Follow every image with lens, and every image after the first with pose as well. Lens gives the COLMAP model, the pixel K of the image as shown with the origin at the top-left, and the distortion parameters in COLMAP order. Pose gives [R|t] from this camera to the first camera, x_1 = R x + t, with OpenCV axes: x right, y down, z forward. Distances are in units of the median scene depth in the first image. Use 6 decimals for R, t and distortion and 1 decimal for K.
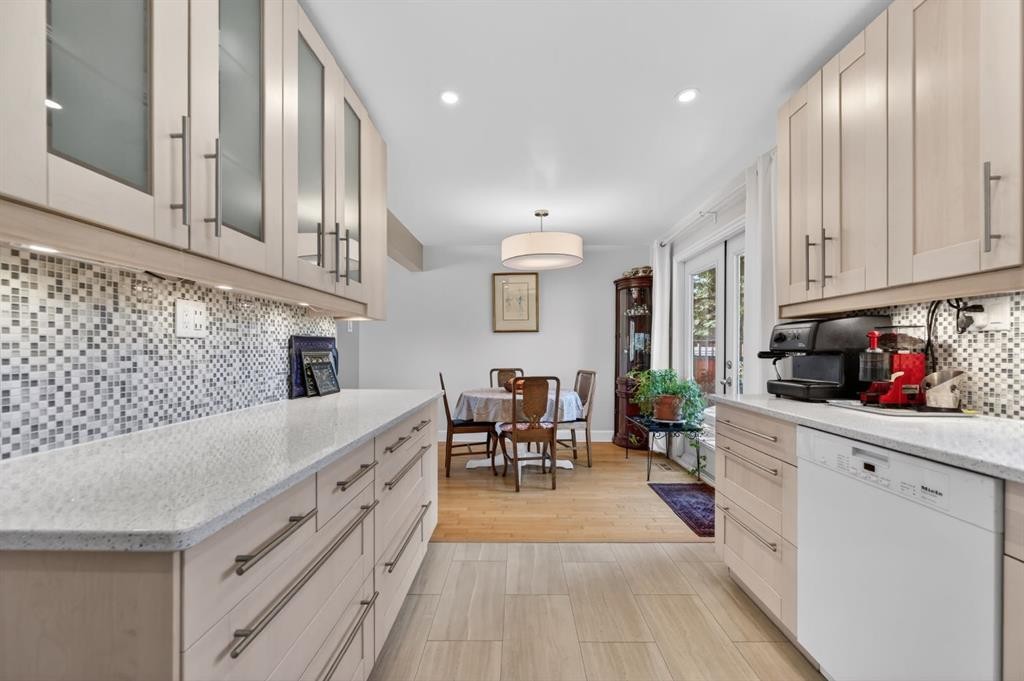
lens RADIAL K [[406.6, 0, 509.4], [0, 406.6, 345.7], [0, 0, 1]] dist [0.001615, -0.000051]
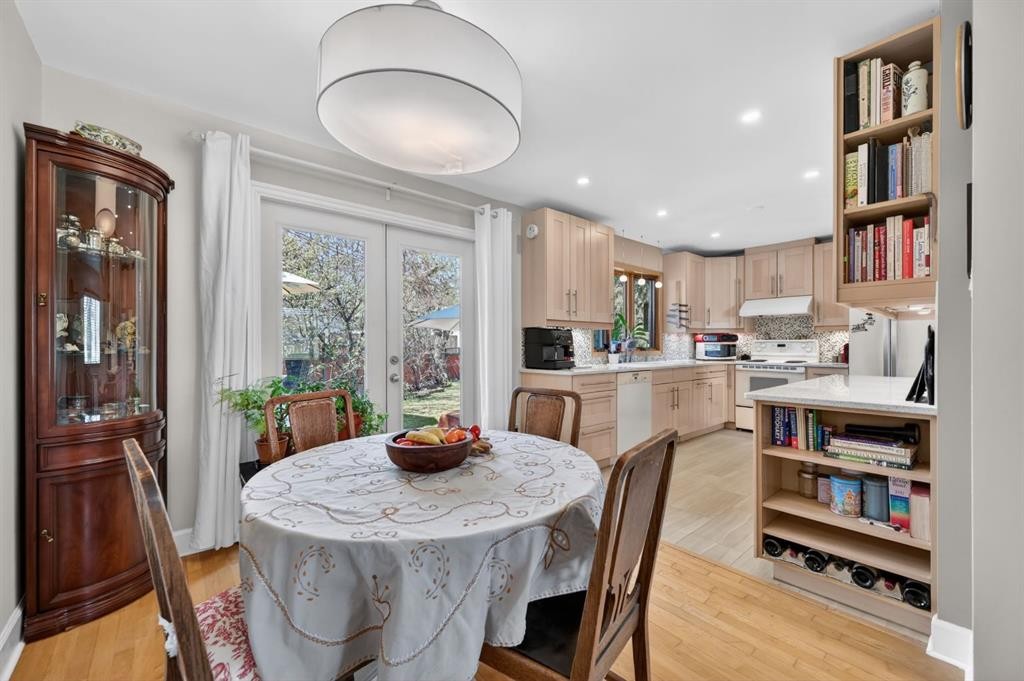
lens RADIAL K [[406.6, 0, 514.9], [0, 406.6, 343.4], [0, 0, 1]] dist [0.001615, -0.000051]
pose [[-0.672158, 0.000310, 0.740408, -0.781554], [-0.007273, 0.999949, -0.007021, 0.030863], [-0.740372, -0.010104, -0.672122, 3.260255]]
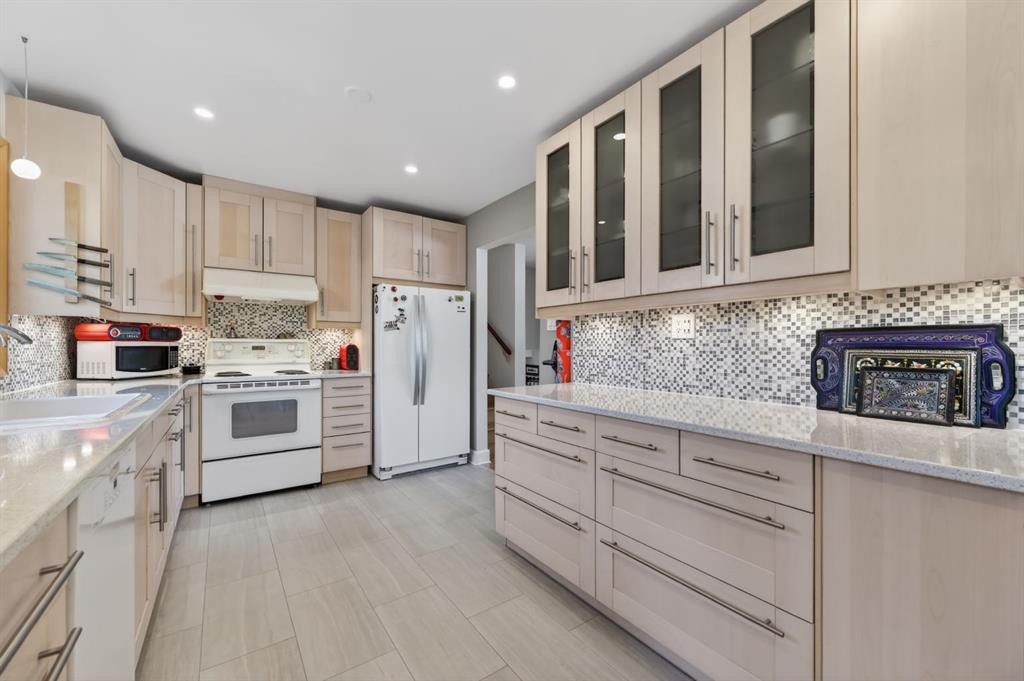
lens RADIAL K [[406.6, 0, 511.3], [0, 406.6, 340.3], [0, 0, 1]] dist [0.001615, -0.000051]
pose [[-0.803706, -0.012649, -0.594892, 0.583046], [0.001423, 0.999730, -0.023180, 0.018737], [0.595025, -0.019477, -0.803471, 1.732664]]
